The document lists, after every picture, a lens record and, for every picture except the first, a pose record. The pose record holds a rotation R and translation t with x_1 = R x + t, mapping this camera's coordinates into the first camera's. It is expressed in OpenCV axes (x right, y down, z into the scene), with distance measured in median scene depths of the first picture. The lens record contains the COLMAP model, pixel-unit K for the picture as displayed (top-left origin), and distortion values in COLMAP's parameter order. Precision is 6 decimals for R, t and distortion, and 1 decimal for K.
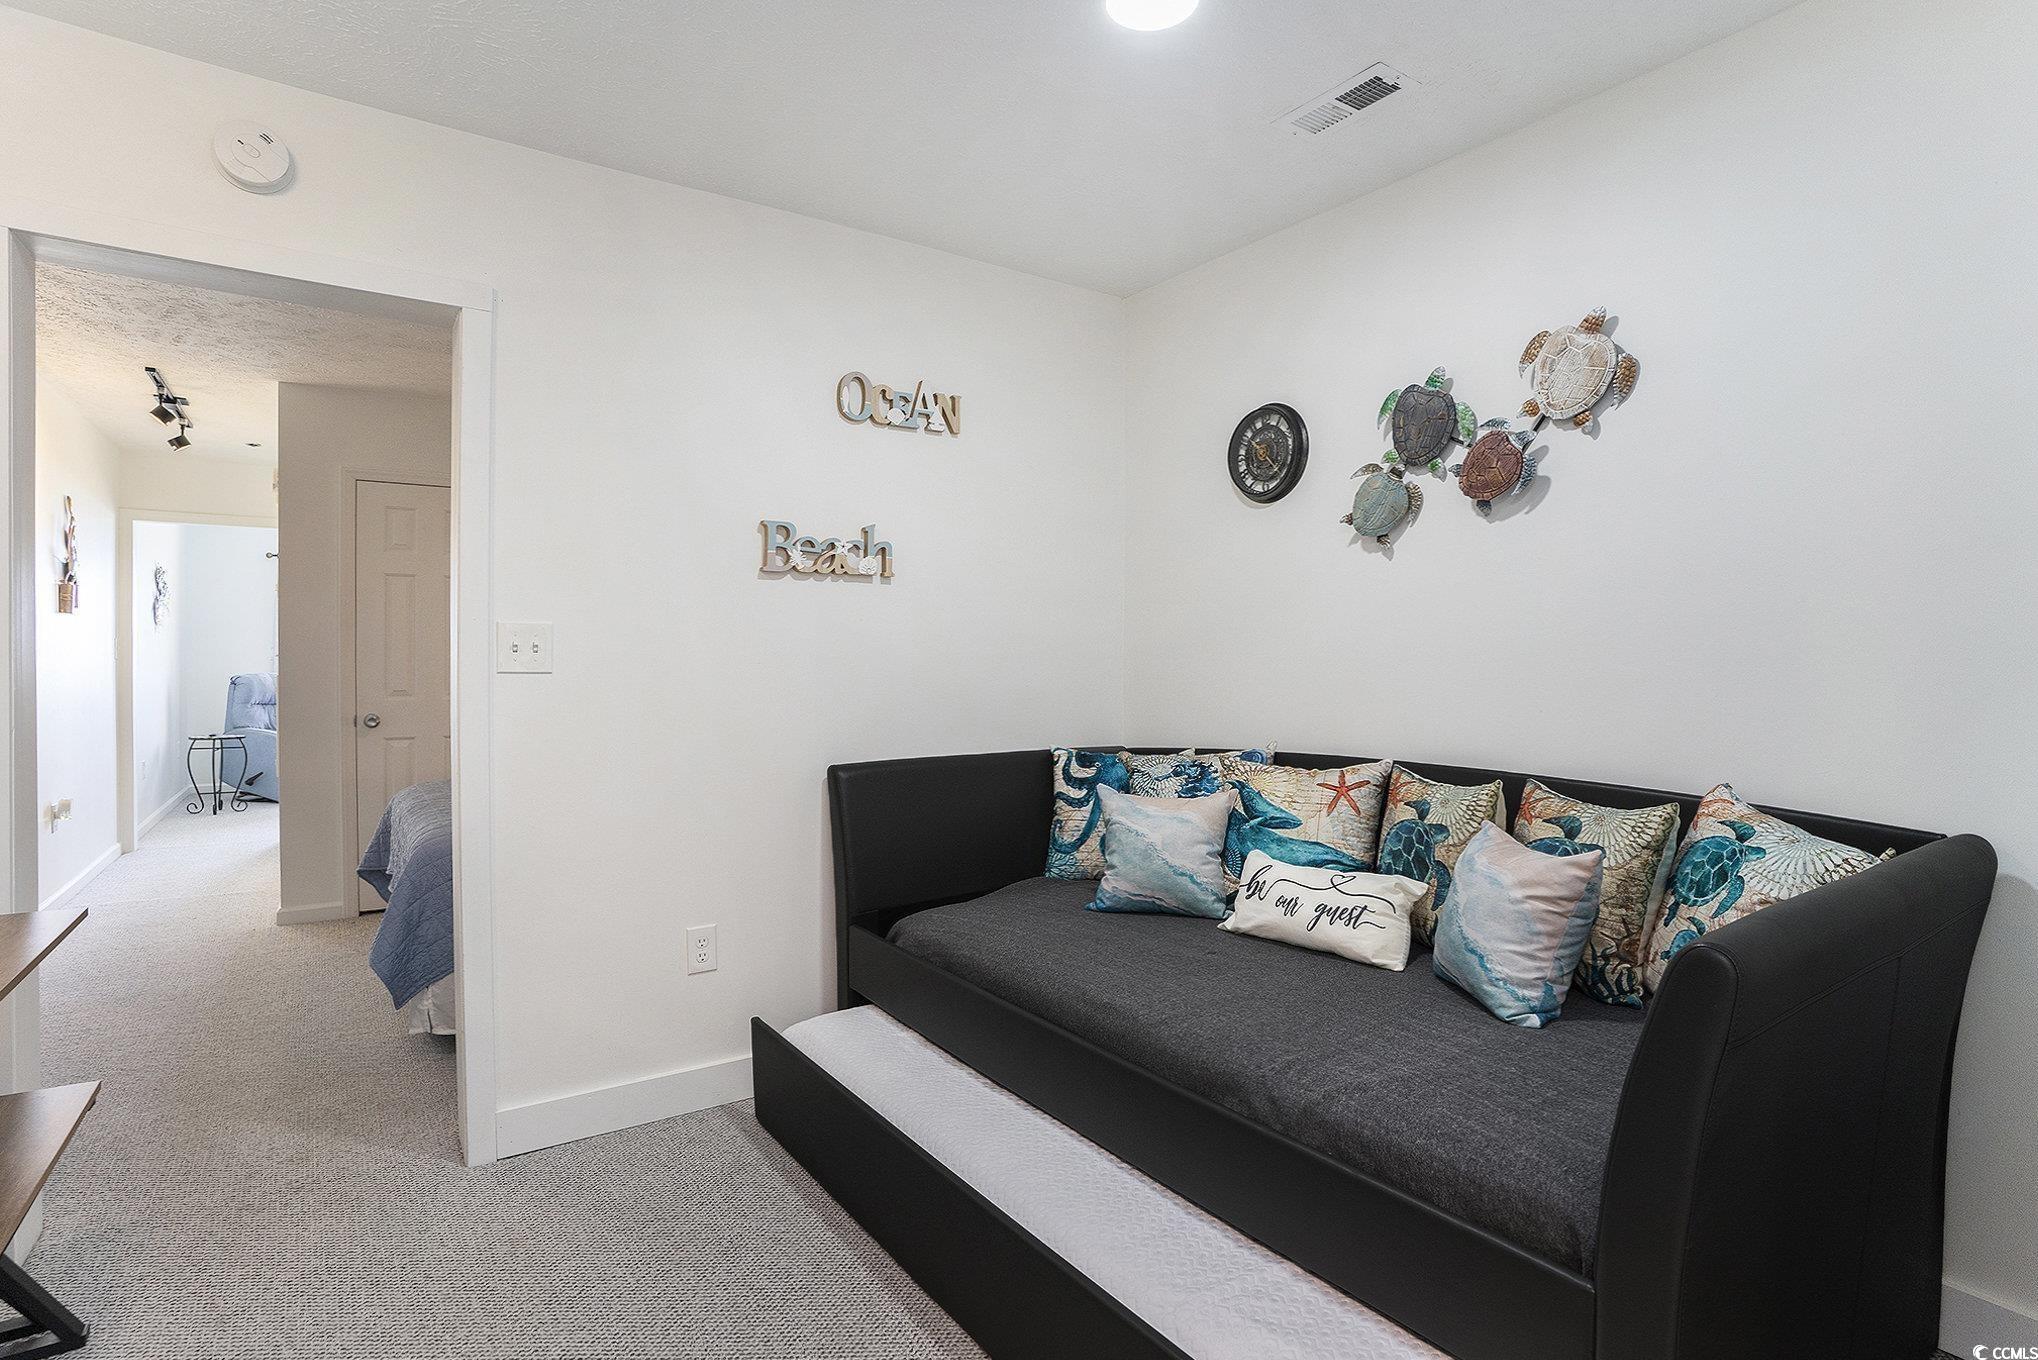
lens RADIAL K [[1007.6, 0, 1019.0], [0, 1007.6, 680.0], [0, 0, 1]] dist [-0.058564, 0.018728]
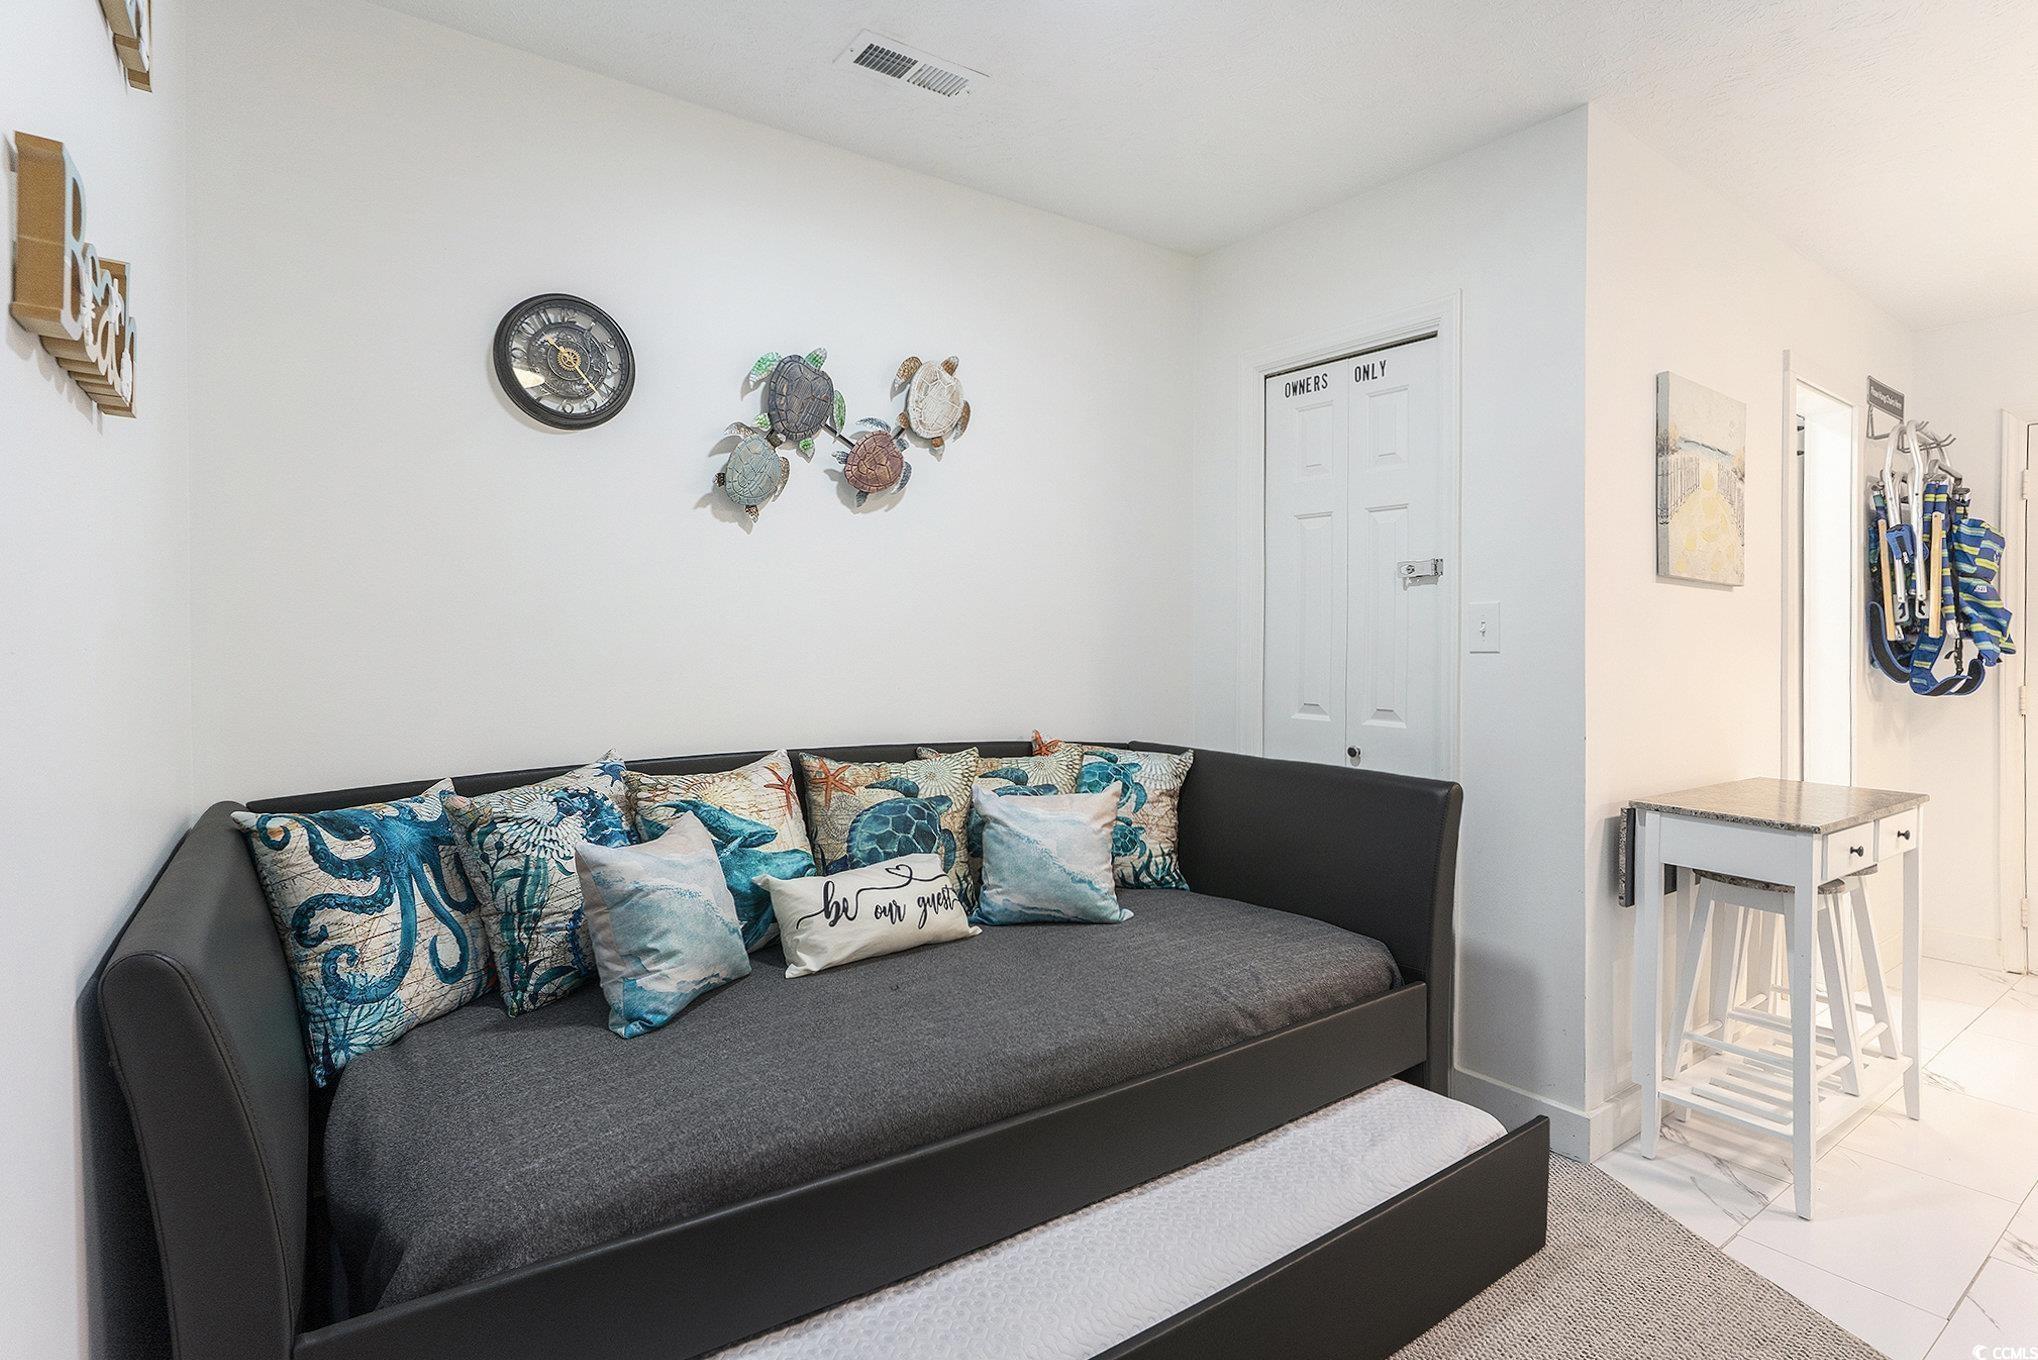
lens RADIAL K [[1007.6, 0, 1019.0], [0, 1007.6, 680.0], [0, 0, 1]] dist [-0.058564, 0.018728]
pose [[0.003952, -0.035024, 0.999379, -0.625579], [0.016908, 0.999246, 0.034953, -0.016182], [-0.999849, 0.016760, 0.004541, 0.857837]]
